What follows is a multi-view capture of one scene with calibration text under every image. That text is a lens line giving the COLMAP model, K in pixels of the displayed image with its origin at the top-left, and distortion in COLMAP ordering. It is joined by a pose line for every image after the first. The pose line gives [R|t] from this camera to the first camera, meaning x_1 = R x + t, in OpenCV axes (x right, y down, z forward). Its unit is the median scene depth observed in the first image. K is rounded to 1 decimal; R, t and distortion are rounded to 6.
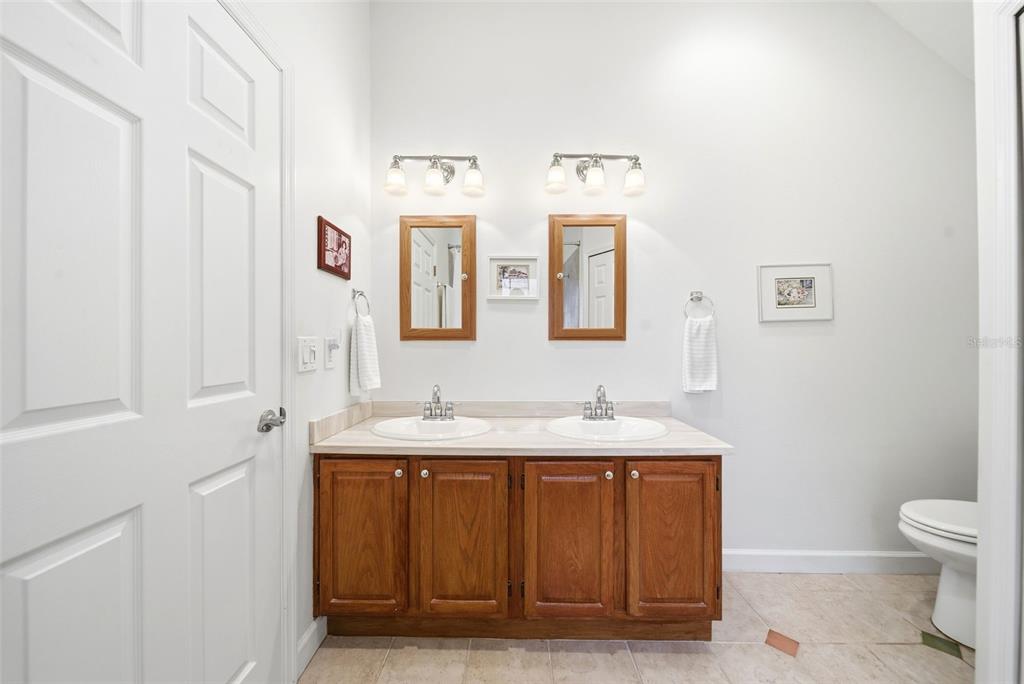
lens RADIAL K [[369.1, 0, 513.6], [0, 369.1, 347.8], [0, 0, 1]] dist [0.003236, -0.000125]
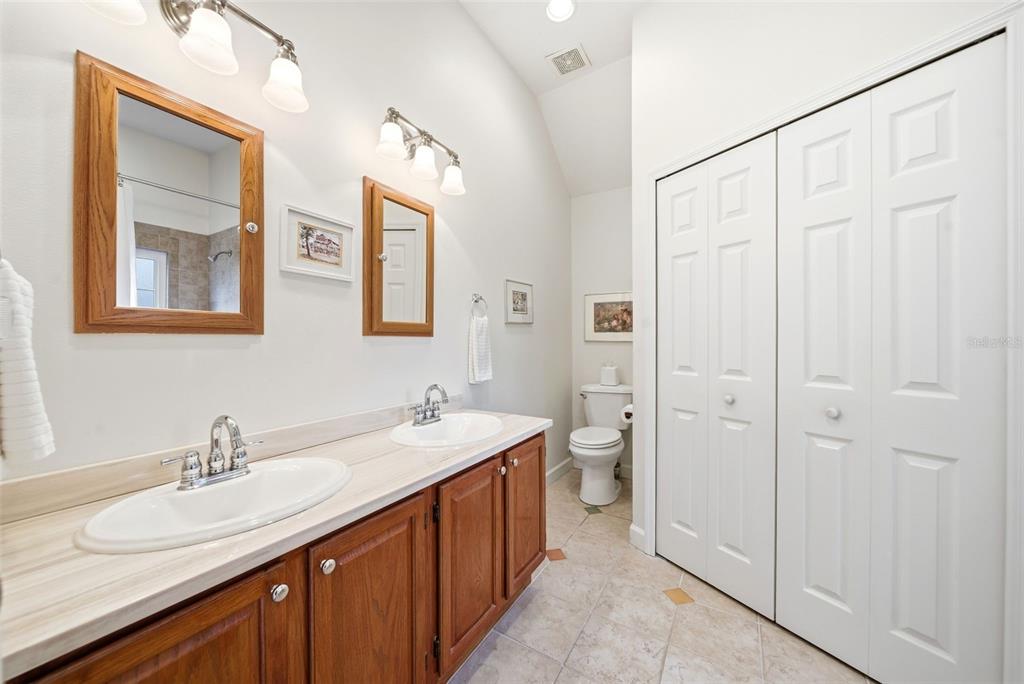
lens RADIAL K [[369.1, 0, 512.5], [0, 369.1, 340.1], [0, 0, 1]] dist [0.003236, -0.000125]
pose [[0.509341, 0.000101, 0.860565, -0.426302], [-0.001435, 0.999999, 0.000731, -0.011752], [-0.860563, -0.001607, 0.509341, 0.328473]]
